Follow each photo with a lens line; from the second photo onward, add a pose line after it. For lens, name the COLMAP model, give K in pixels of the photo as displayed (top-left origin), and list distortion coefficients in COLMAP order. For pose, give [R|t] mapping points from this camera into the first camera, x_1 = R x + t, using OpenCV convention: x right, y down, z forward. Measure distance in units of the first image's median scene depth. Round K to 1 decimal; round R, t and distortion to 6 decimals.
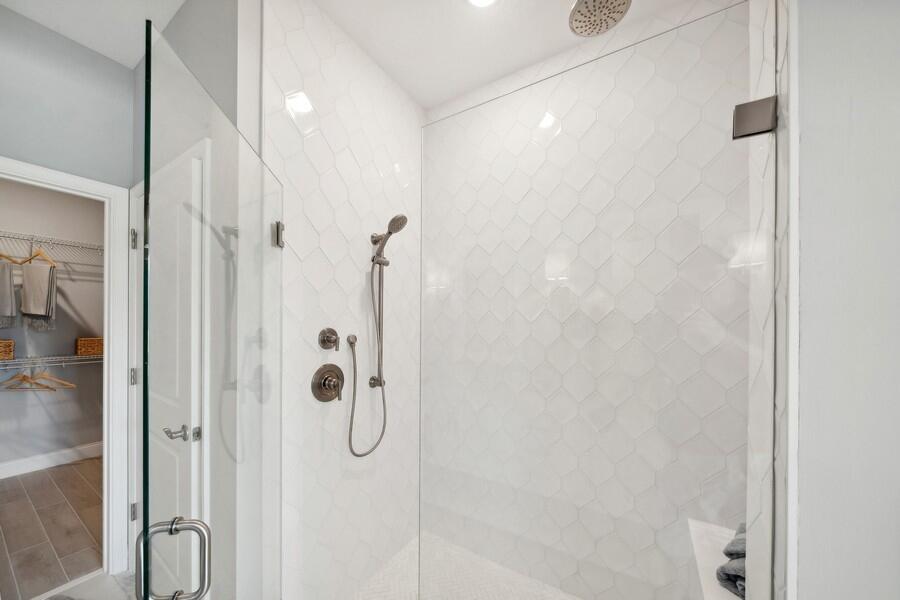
lens RADIAL K [[318.9, 0, 443.0], [0, 318.9, 324.4], [0, 0, 1]] dist [-0.002757, -0.000335]
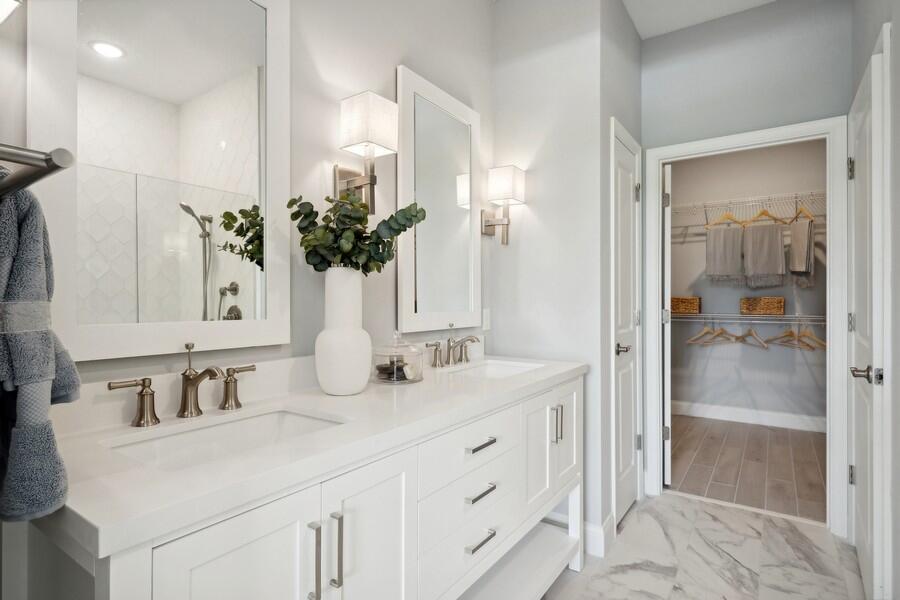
lens RADIAL K [[471.1, 0, 449.0], [0, 471.1, 301.7], [0, 0, 1]] dist [0.002274, -0.000738]
pose [[-0.043300, -0.006072, -0.999044, 0.258217], [-0.000255, 0.999982, -0.006067, 0.073616], [0.999062, -0.000008, -0.043301, -0.045674]]
